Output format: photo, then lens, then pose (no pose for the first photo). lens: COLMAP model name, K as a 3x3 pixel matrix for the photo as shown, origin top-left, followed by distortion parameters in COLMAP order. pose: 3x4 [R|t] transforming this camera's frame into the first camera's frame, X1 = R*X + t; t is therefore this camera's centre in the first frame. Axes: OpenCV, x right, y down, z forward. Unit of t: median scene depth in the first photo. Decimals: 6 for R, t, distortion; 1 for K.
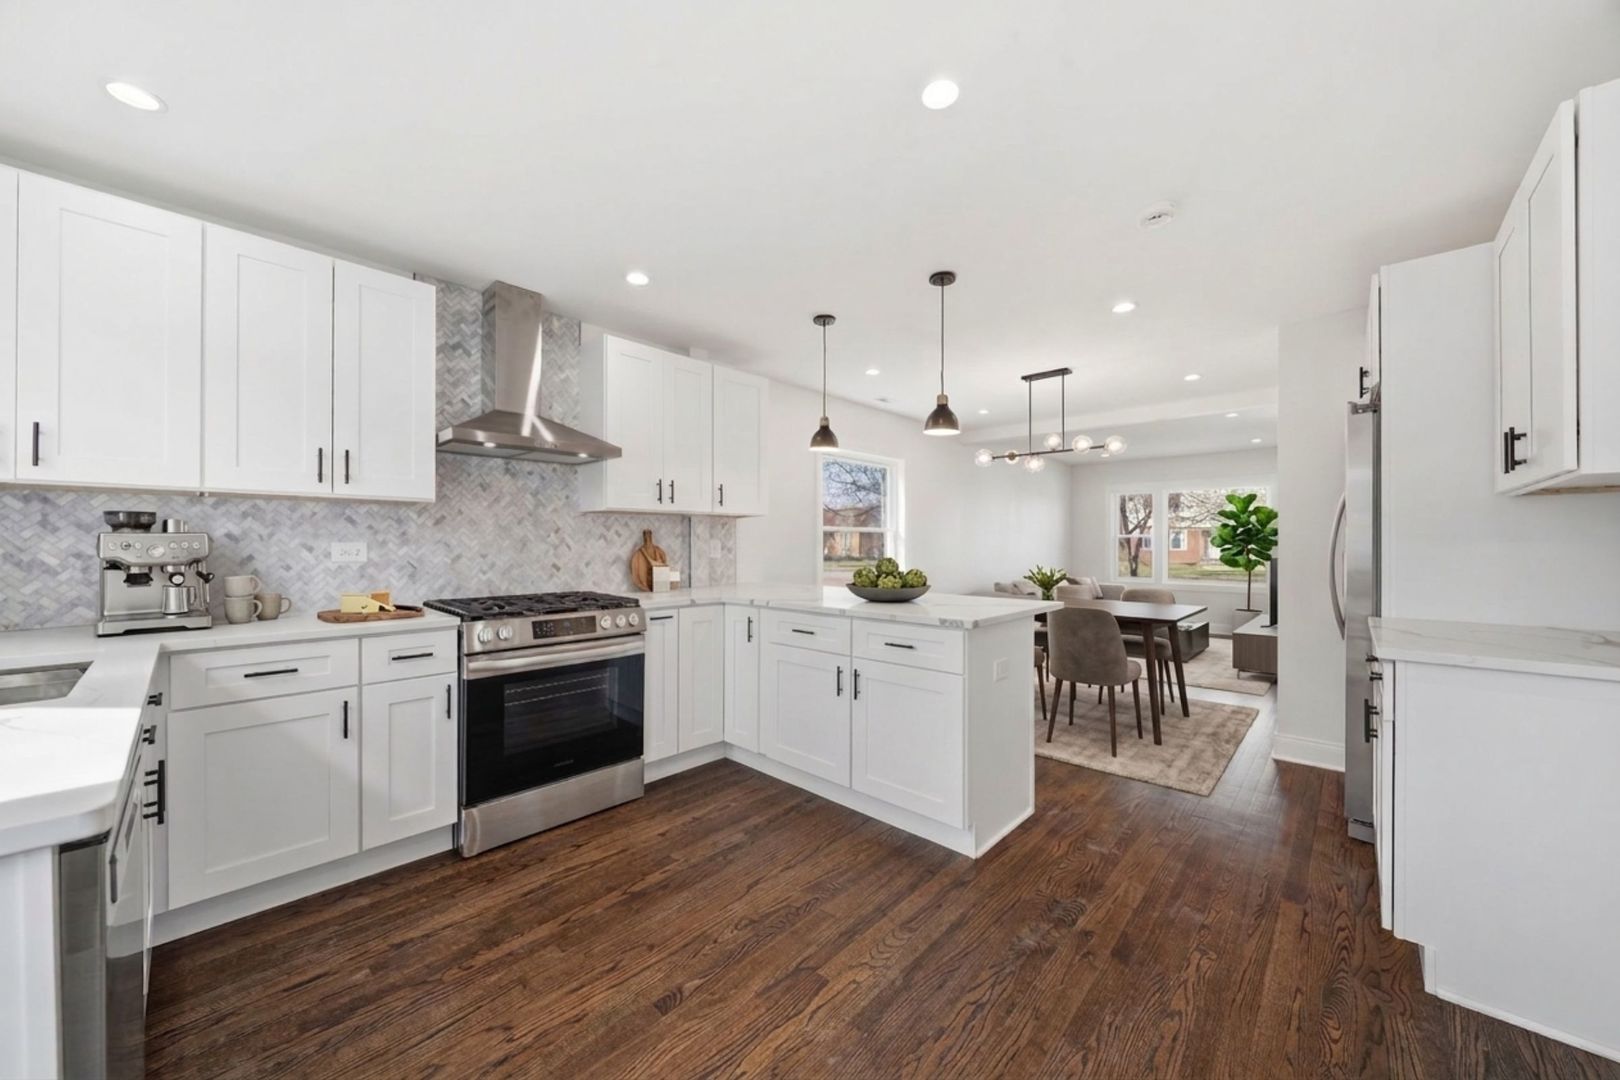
lens RADIAL K [[591.3, 0, 804.6], [0, 591.3, 538.2], [0, 0, 1]] dist [-0.000799, -0.000461]
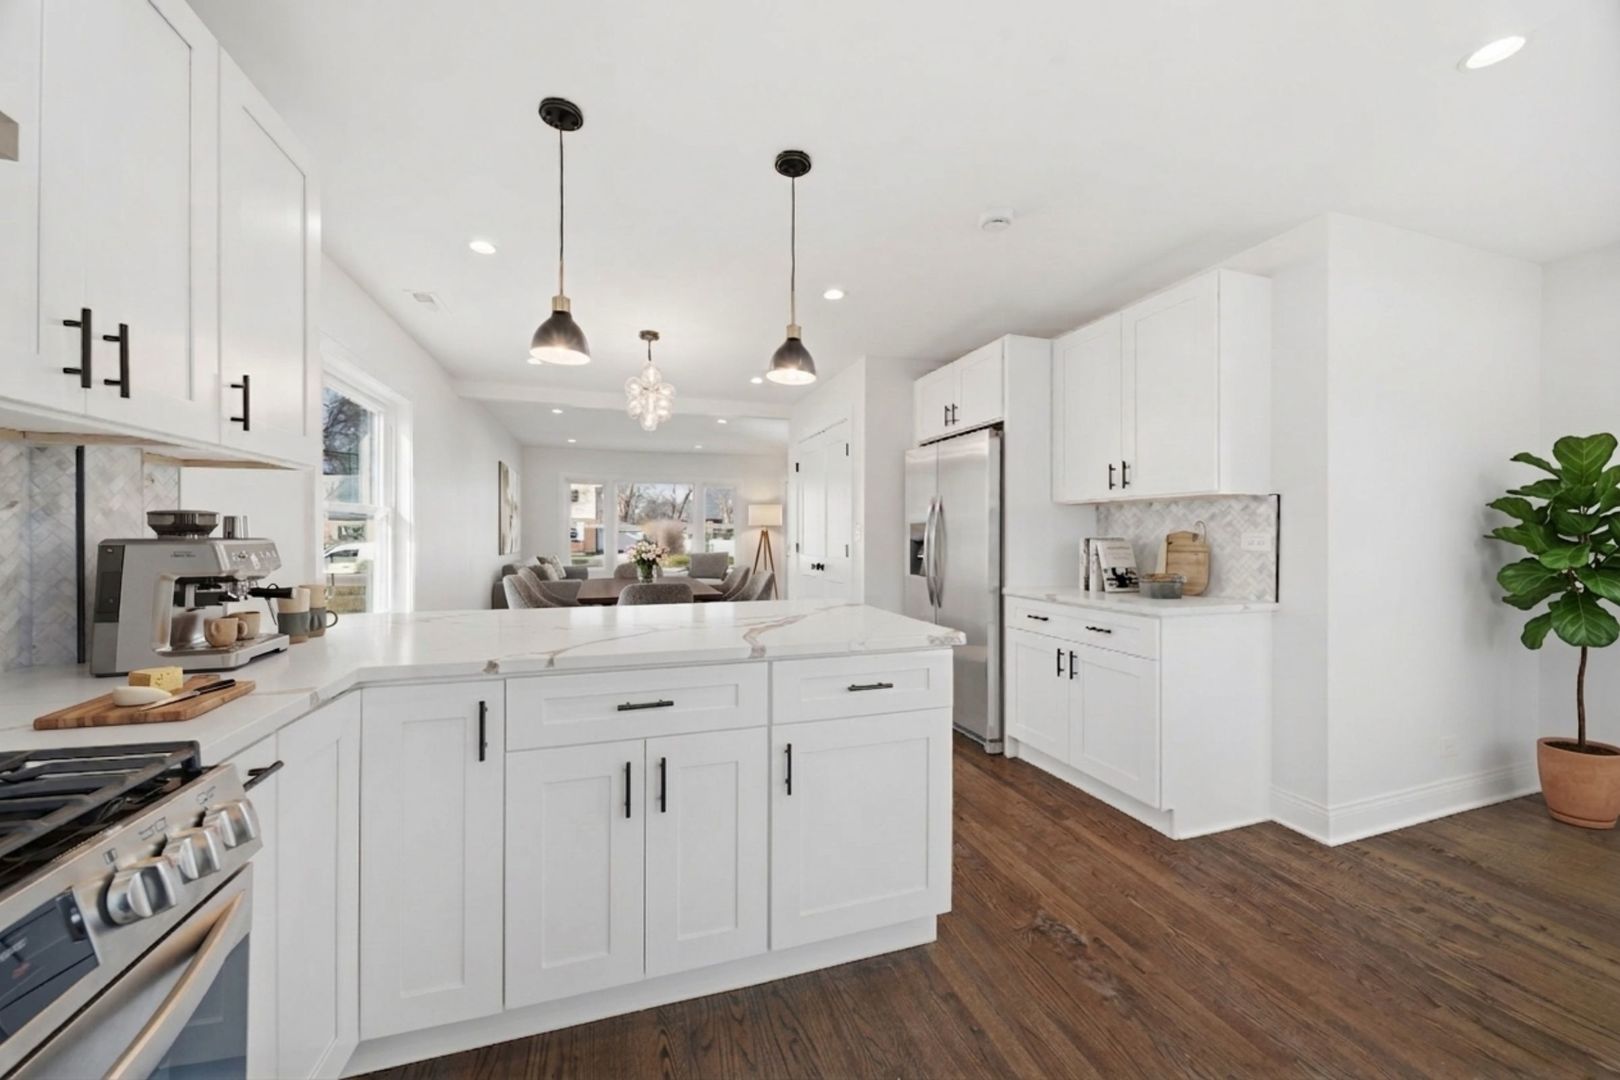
lens RADIAL K [[585.4, 0, 804.2], [0, 585.4, 532.3], [0, 0, 1]] dist [0.000253, -0.000026]
pose [[0.483089, 0.000924, 0.875571, -0.381221], [-0.009169, 0.999950, 0.004003, 0.007279], [-0.875523, -0.009962, 0.483073, 0.639571]]
